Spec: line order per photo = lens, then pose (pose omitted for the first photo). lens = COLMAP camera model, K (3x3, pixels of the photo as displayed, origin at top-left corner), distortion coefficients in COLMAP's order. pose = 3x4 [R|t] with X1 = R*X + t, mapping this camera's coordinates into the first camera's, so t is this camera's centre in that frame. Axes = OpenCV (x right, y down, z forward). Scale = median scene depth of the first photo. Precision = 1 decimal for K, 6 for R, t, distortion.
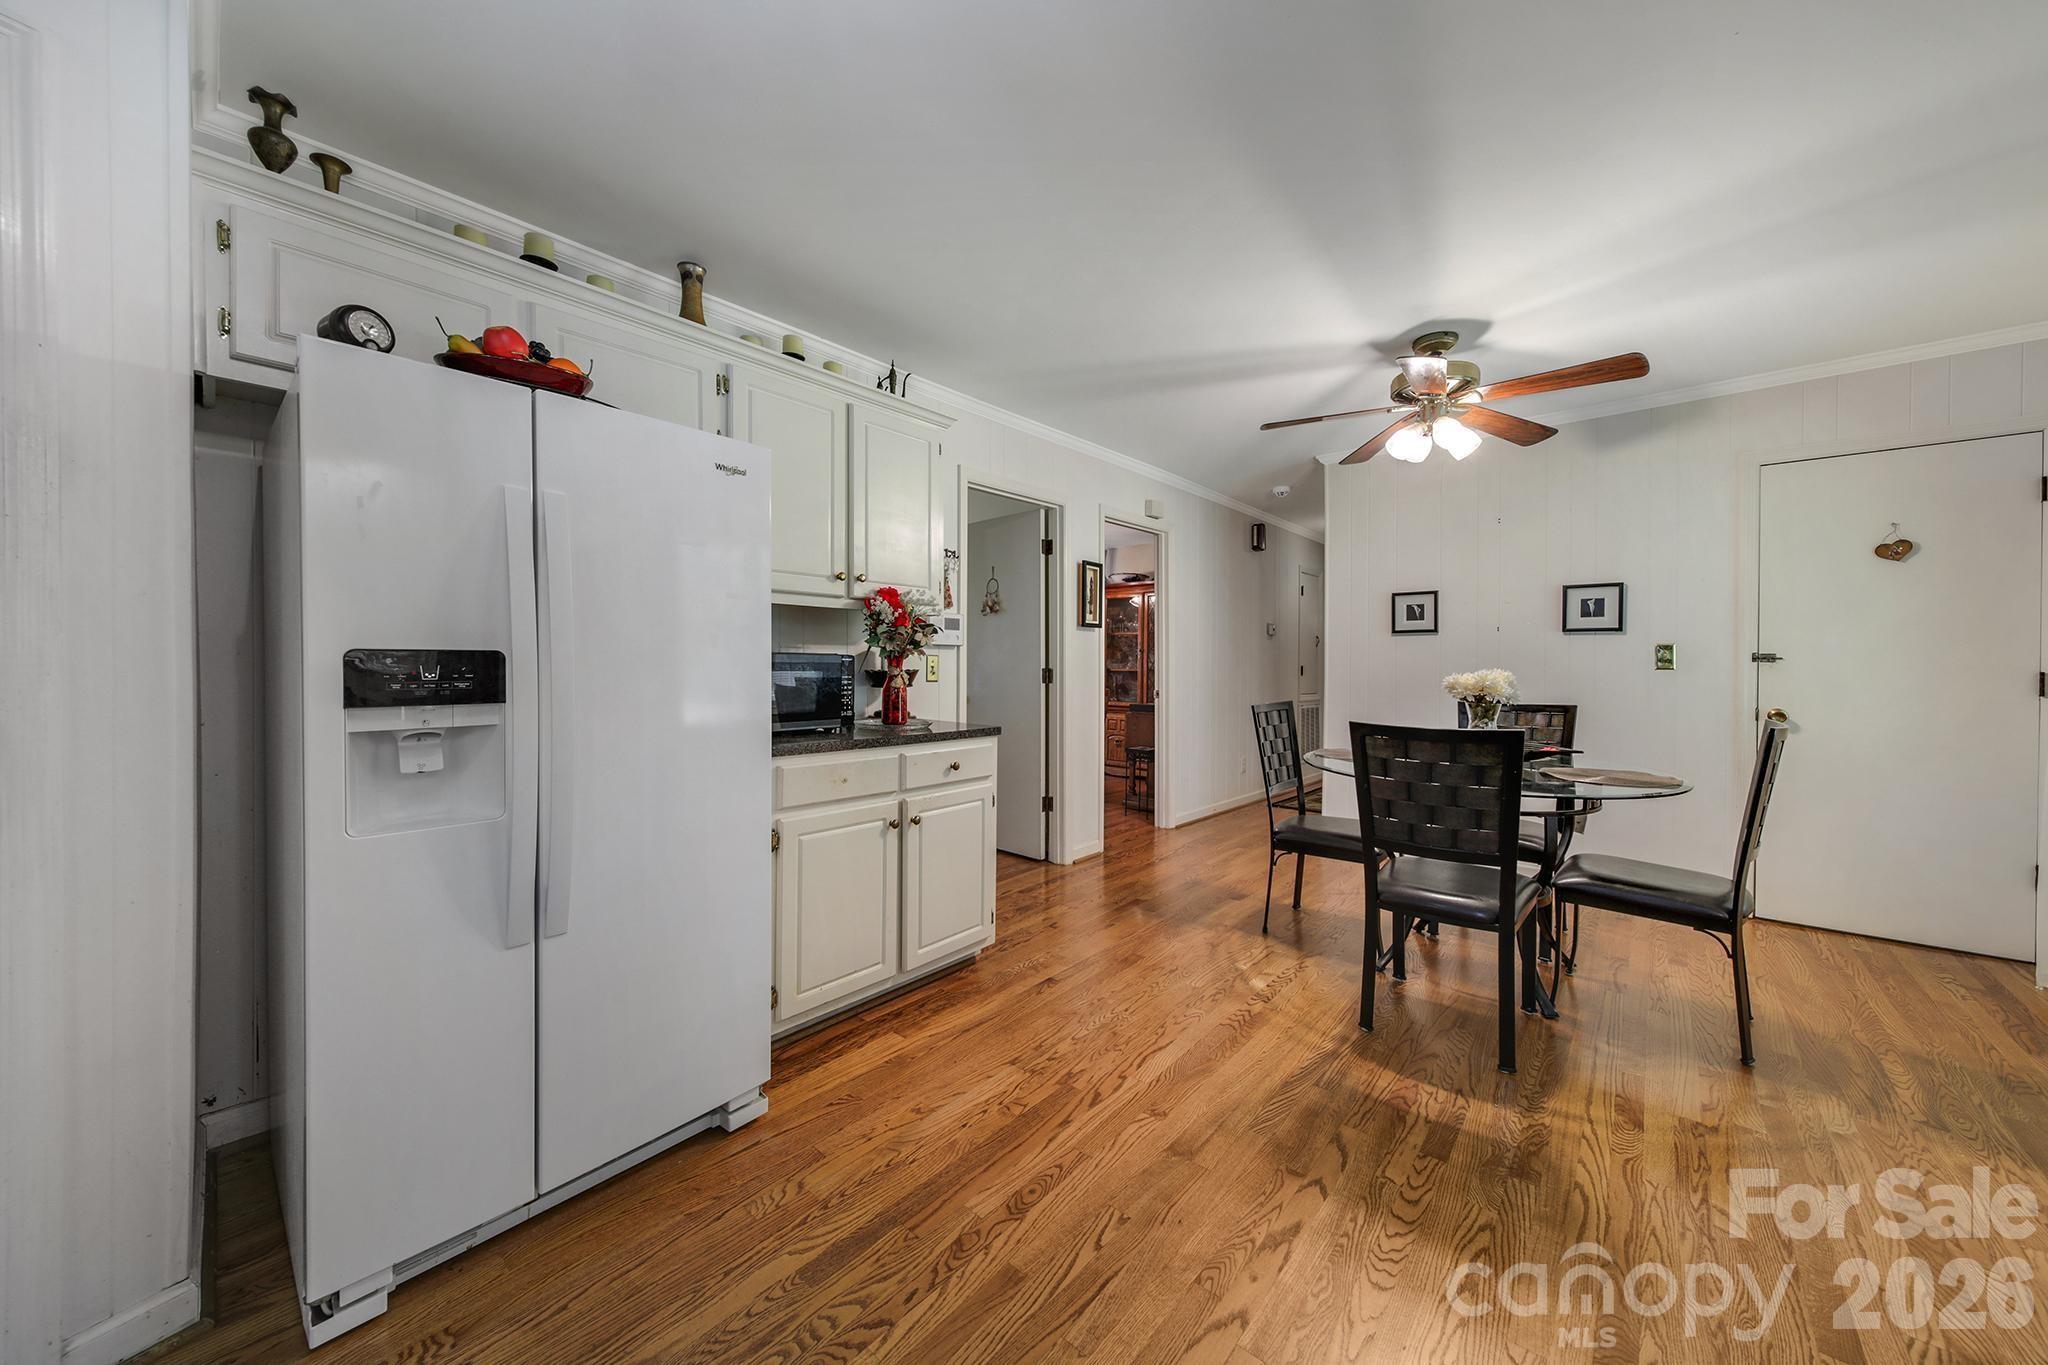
lens RADIAL K [[717.8, 0, 1023.0], [0, 717.8, 670.7], [0, 0, 1]] dist [-0.005016, -0.000750]
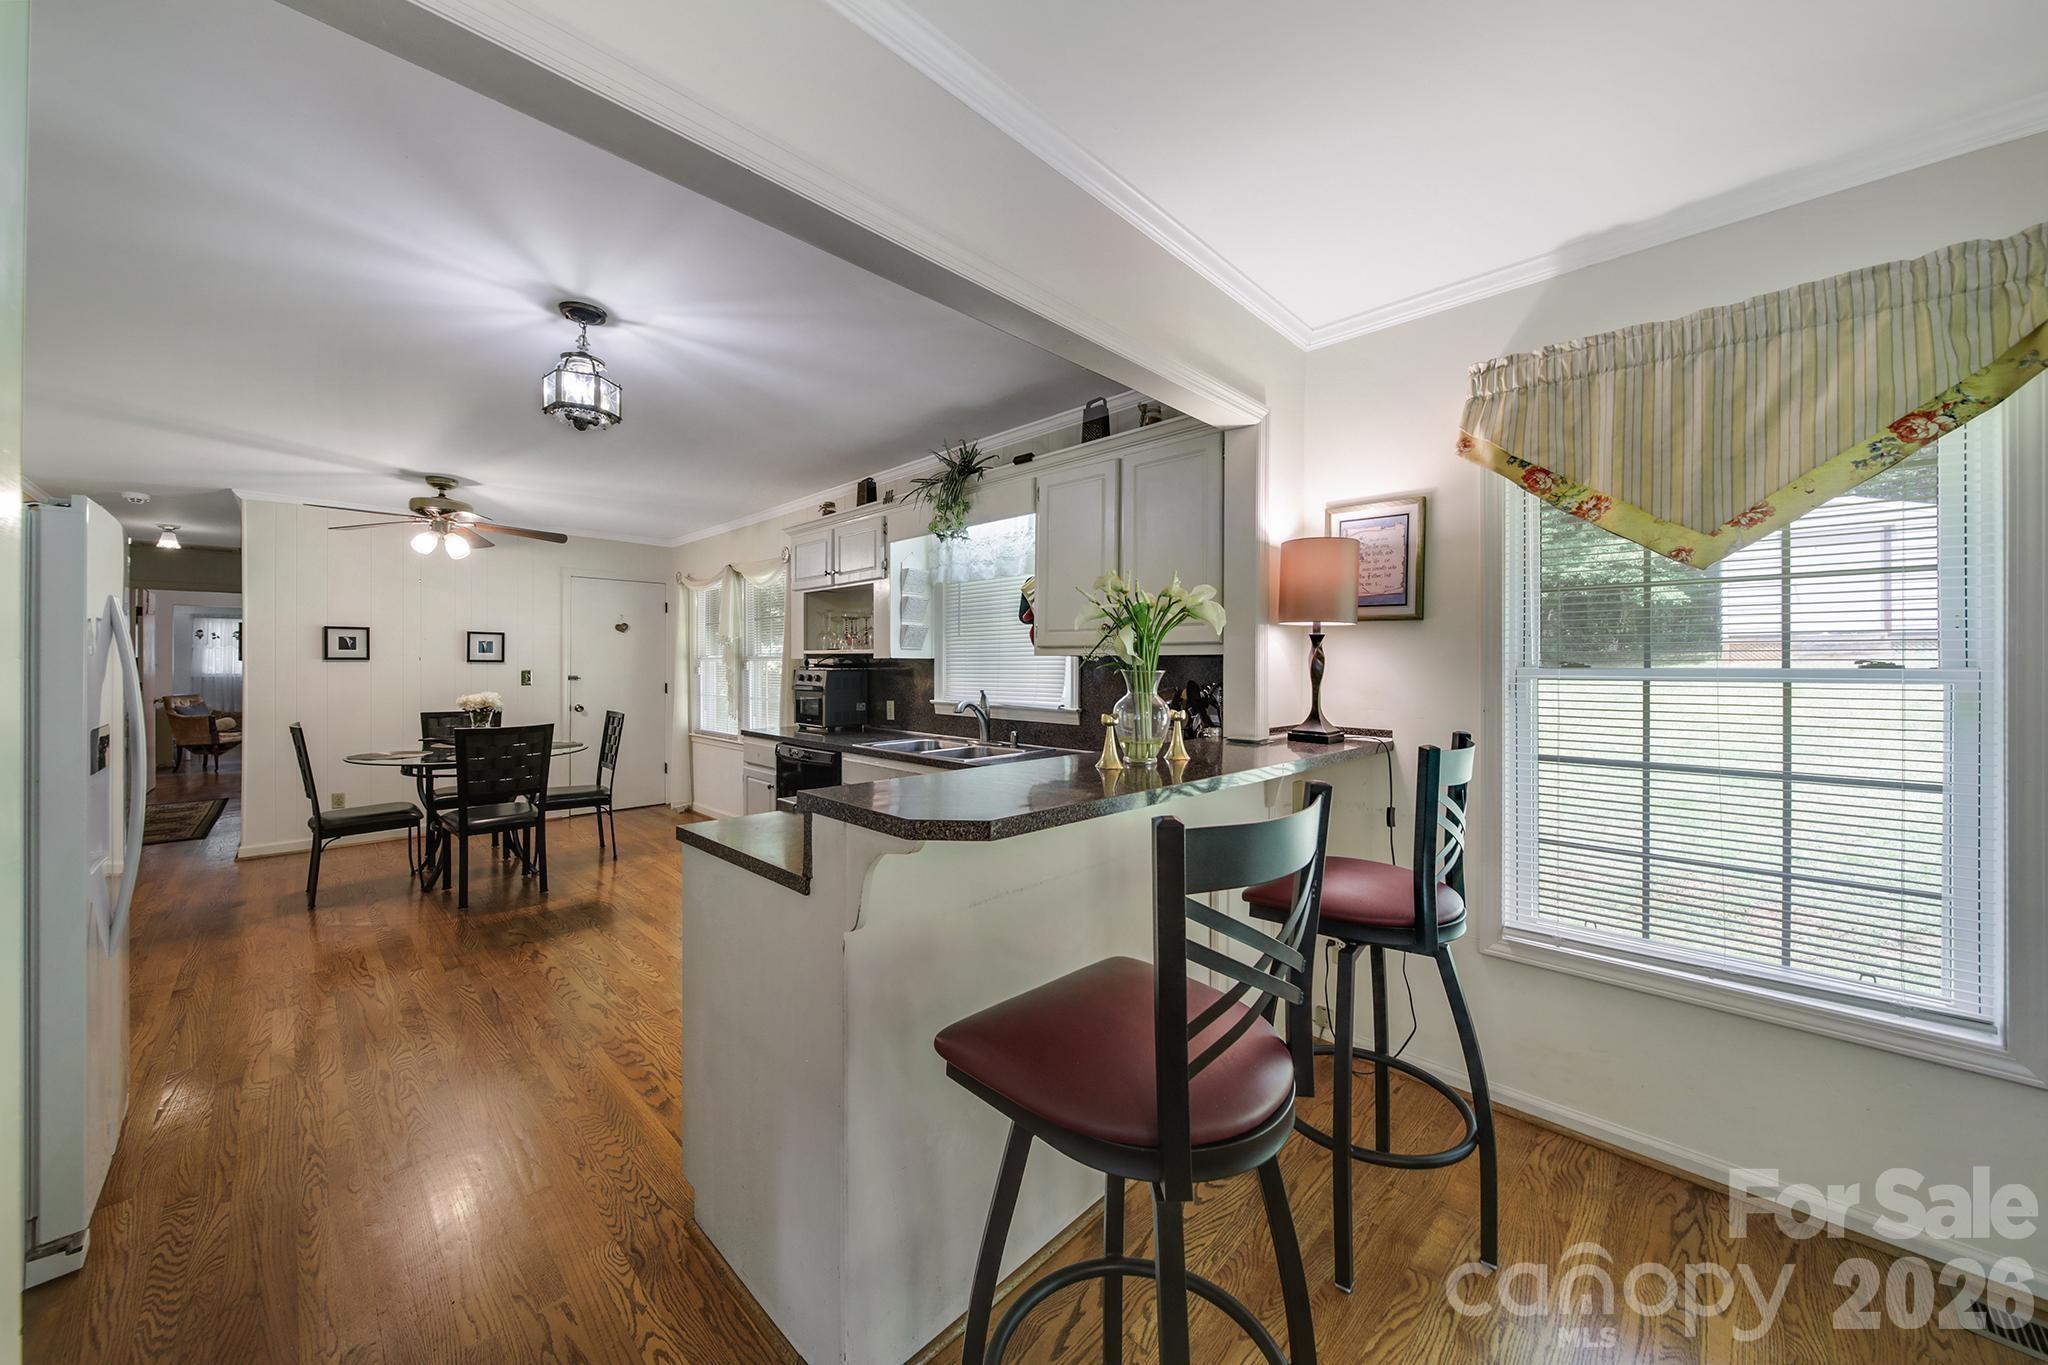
lens RADIAL K [[717.8, 0, 1024.7], [0, 717.8, 669.4], [0, 0, 1]] dist [-0.005016, -0.000750]
pose [[0.051434, -0.010856, 0.998617, -1.431198], [0.007685, 0.999916, 0.010474, -0.093252], [-0.998647, 0.007135, 0.051513, -0.527966]]
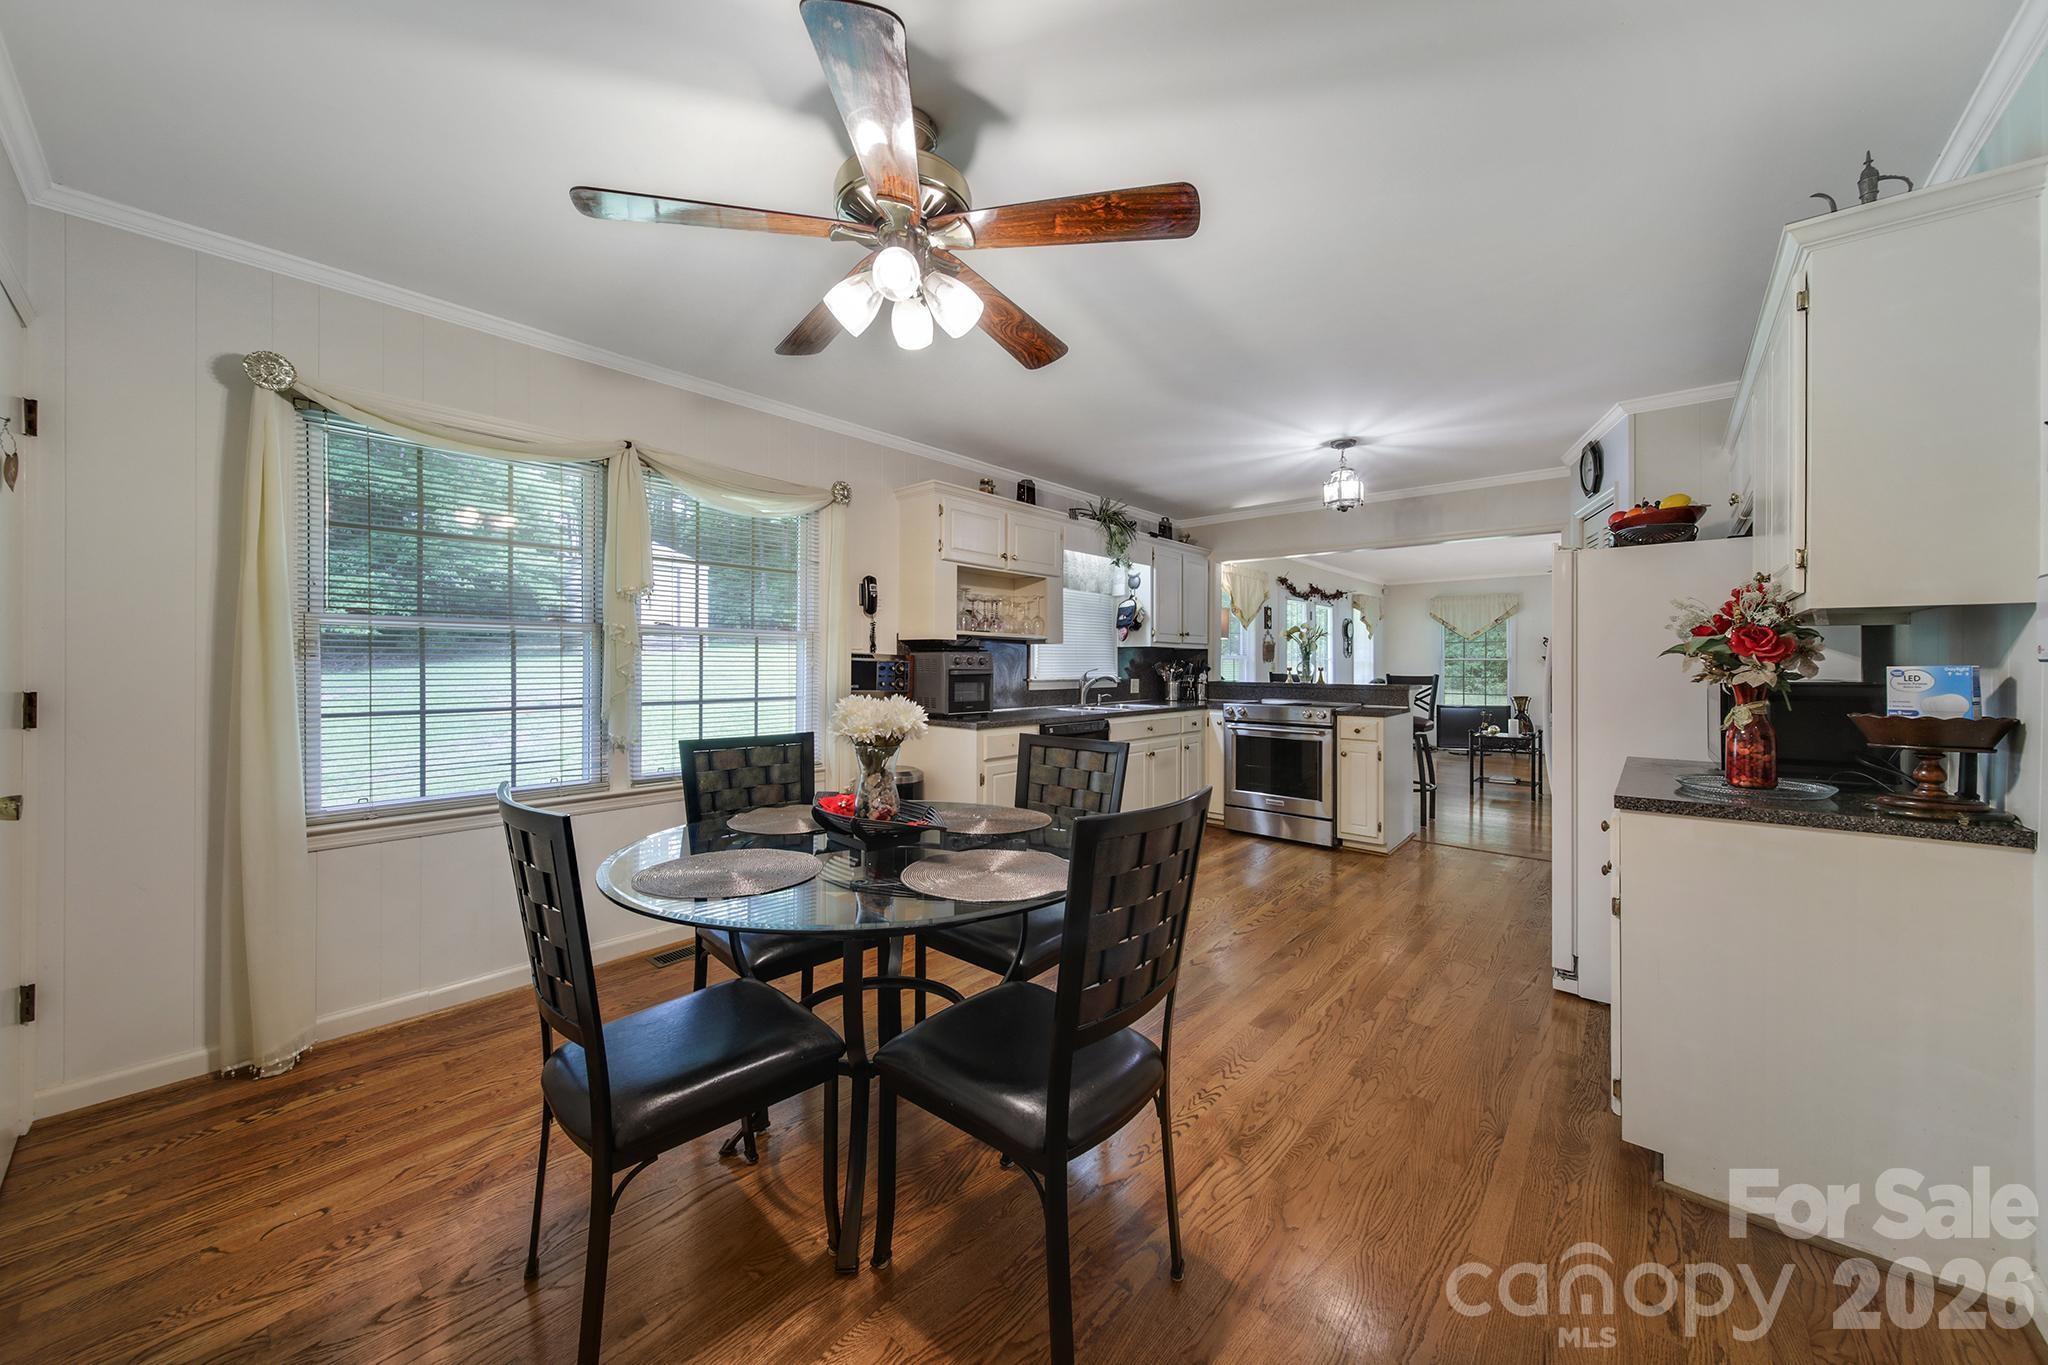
lens RADIAL K [[717.8, 0, 1029.7], [0, 717.8, 663.7], [0, 0, 1]] dist [-0.005016, -0.000750]
pose [[-0.999950, -0.009408, 0.003412, 0.727178], [-0.009379, 0.999920, 0.008476, -0.058903], [-0.003492, 0.008444, -0.999958, 2.493674]]
